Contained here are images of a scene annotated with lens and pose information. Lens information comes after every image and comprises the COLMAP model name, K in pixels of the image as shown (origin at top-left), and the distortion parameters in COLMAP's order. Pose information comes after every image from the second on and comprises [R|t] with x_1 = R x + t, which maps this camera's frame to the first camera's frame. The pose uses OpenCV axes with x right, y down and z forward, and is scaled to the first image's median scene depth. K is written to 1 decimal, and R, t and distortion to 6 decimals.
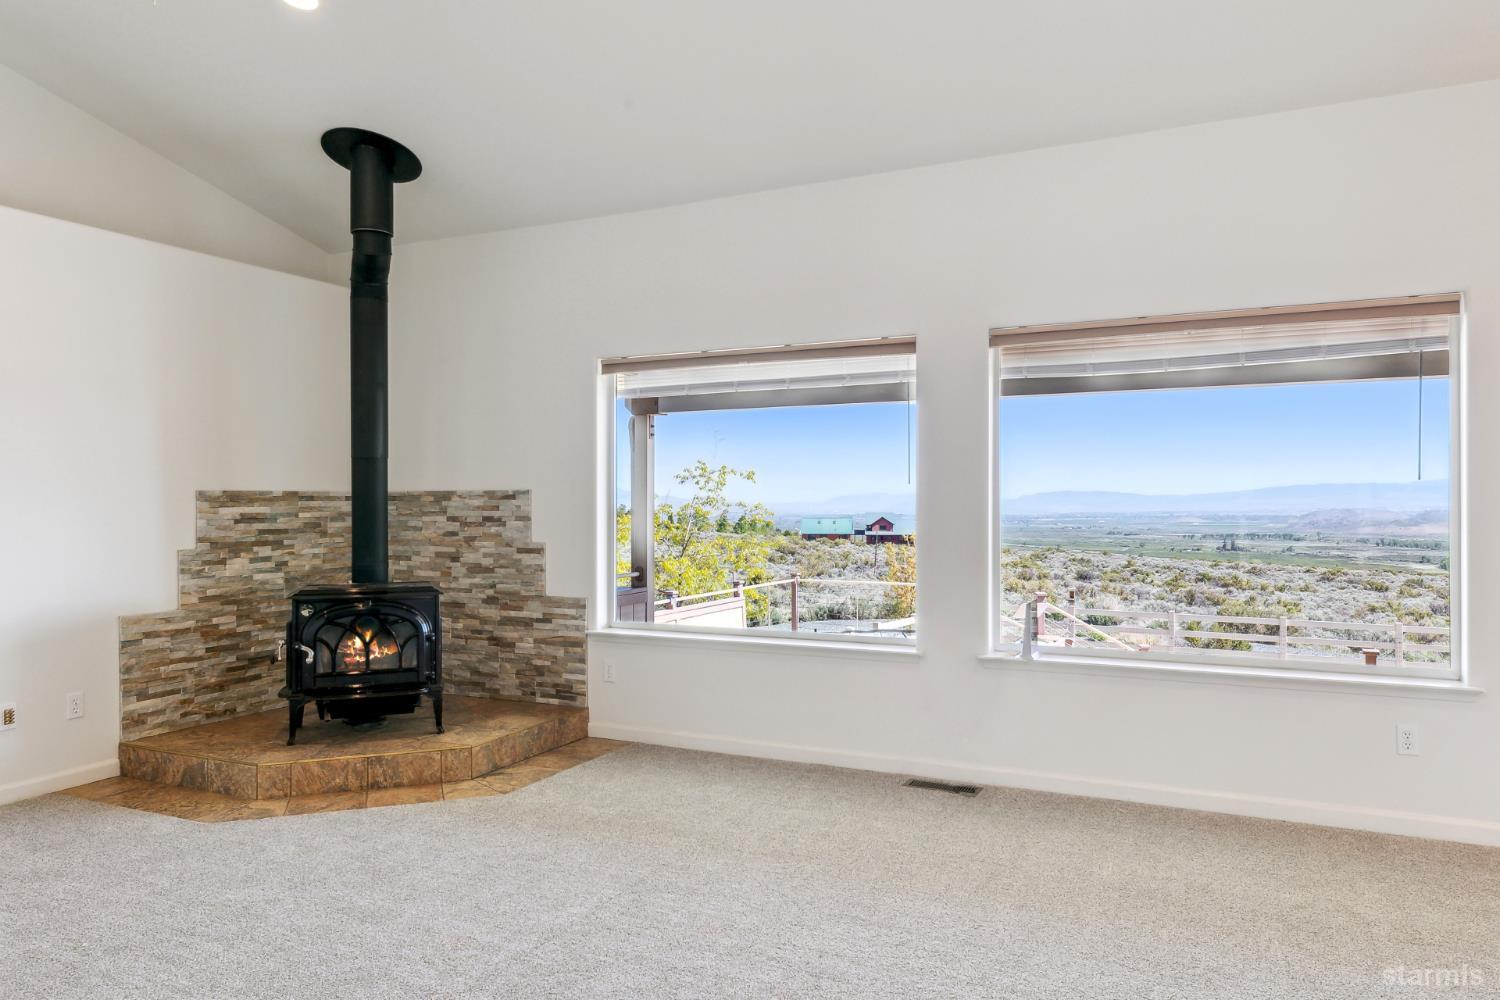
lens RADIAL K [[1002.0, 0, 750.0], [0, 1002.0, 500.0], [0, 0, 1]] dist [0.021611, 0.001009]
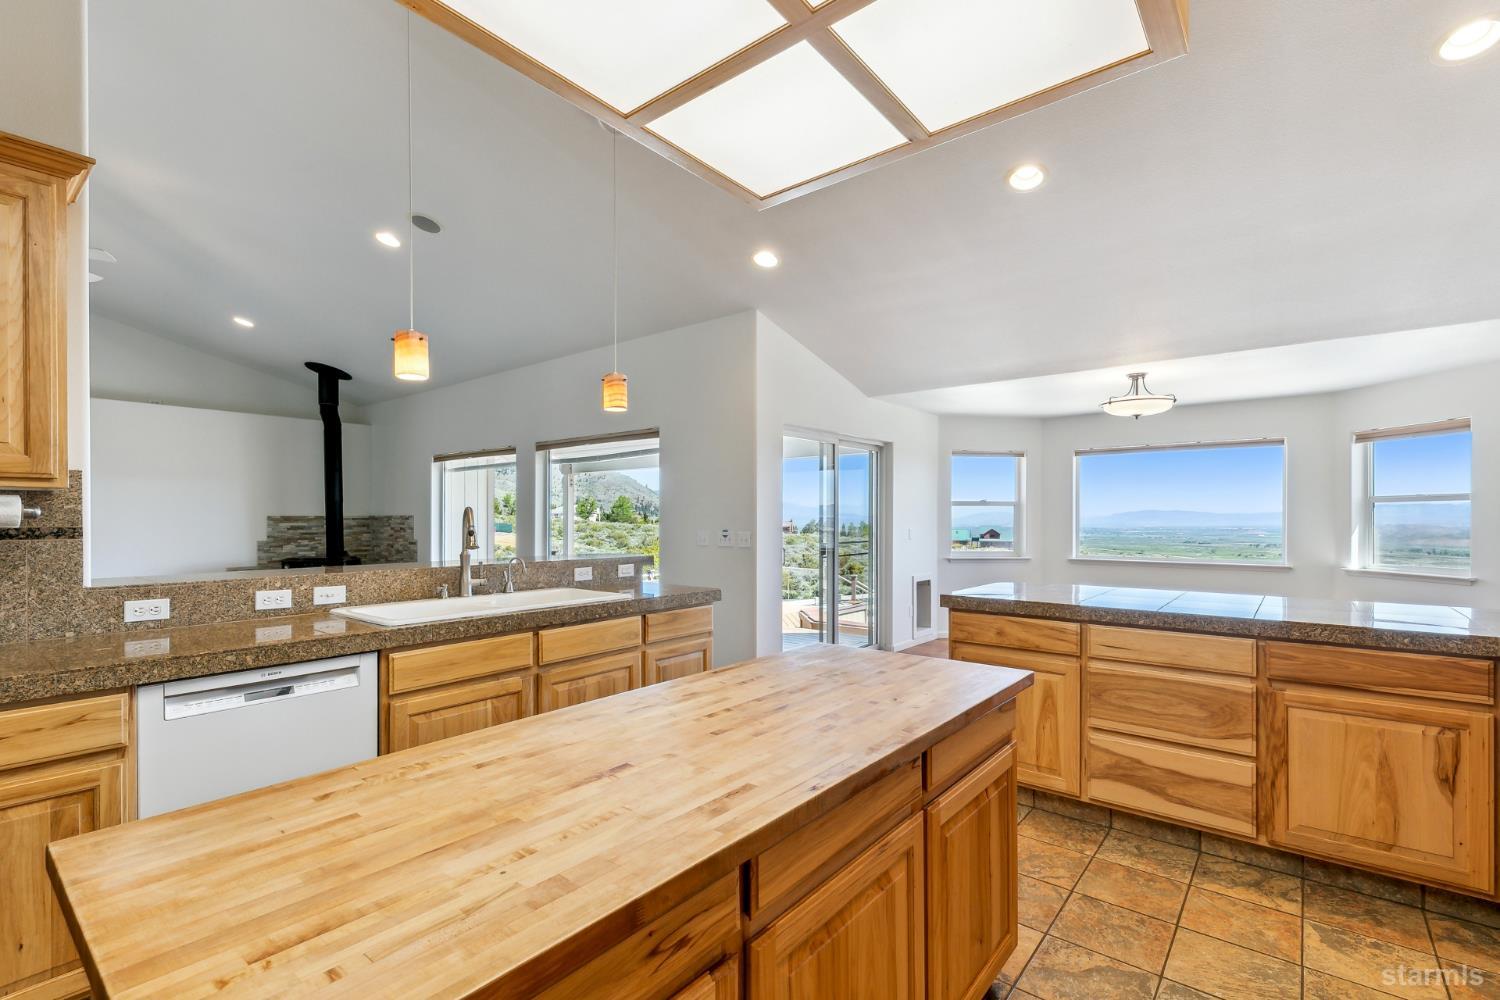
lens RADIAL K [[676.2, 0, 754.9], [0, 676.2, 520.2], [0, 0, 1]] dist [0.007393, 0.000132]
pose [[0.974891, 0.003670, -0.222651, 0.903515], [-0.002370, 0.999979, 0.006104, -0.011376], [0.222669, -0.005423, 0.974879, -0.291350]]
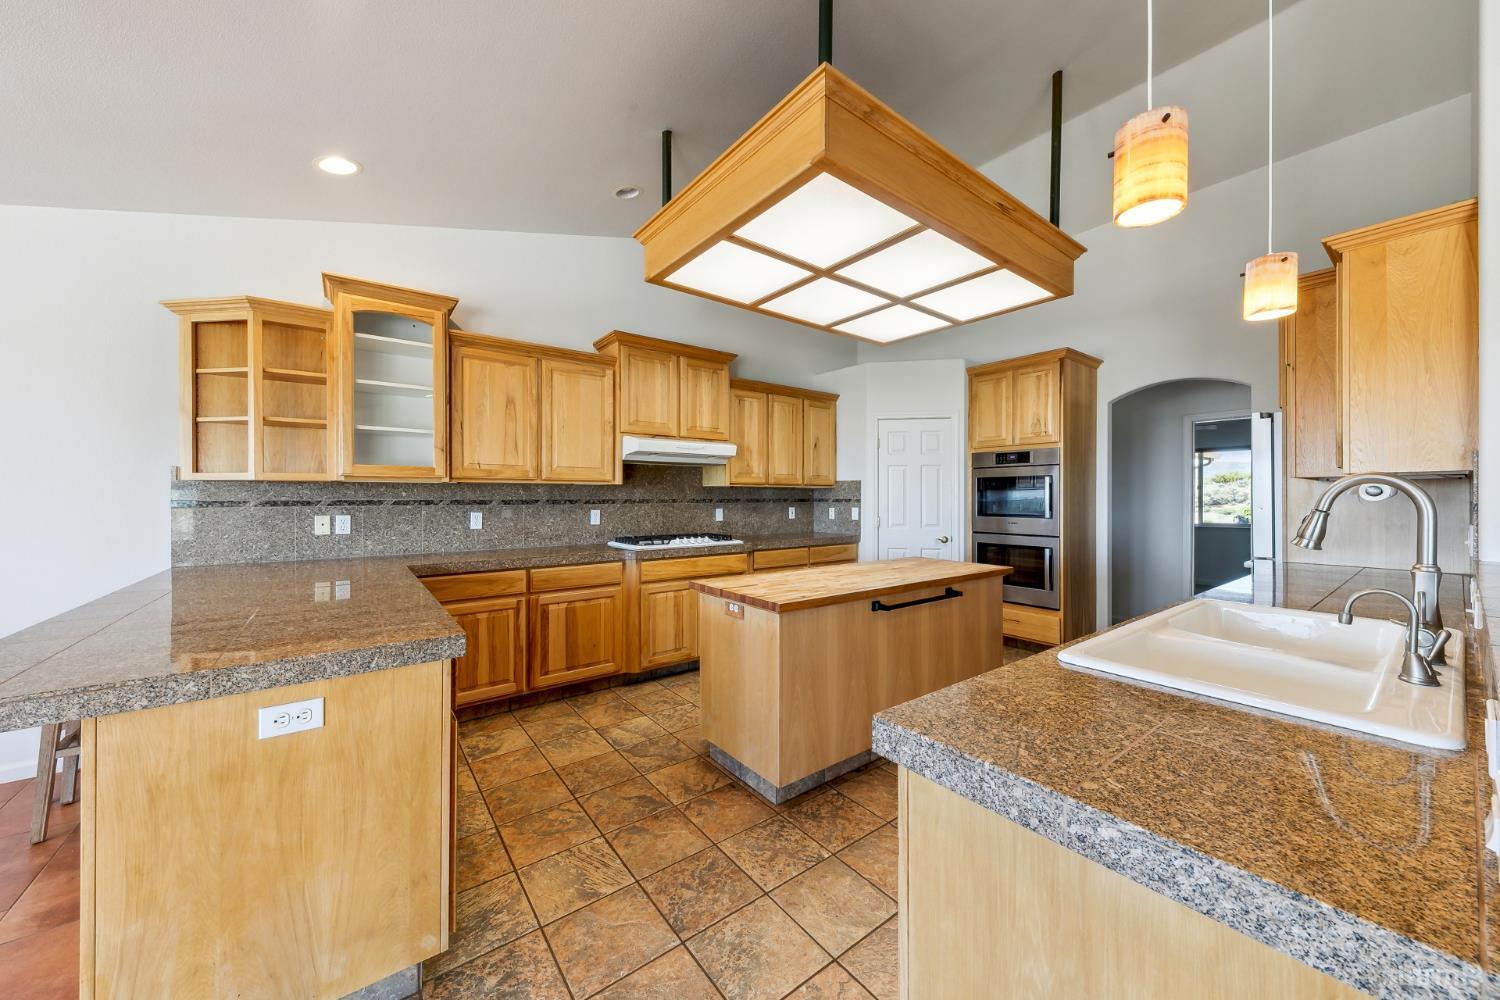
lens RADIAL K [[531.2, 0, 757.2], [0, 531.2, 500.6], [0, 0, 1]] dist [0.000658, -0.000058]
pose [[-0.895675, -0.003832, 0.444694, 0.675800], [-0.000756, 0.999975, 0.007095, -0.011391], [-0.444710, 0.006019, -0.895655, 0.541015]]
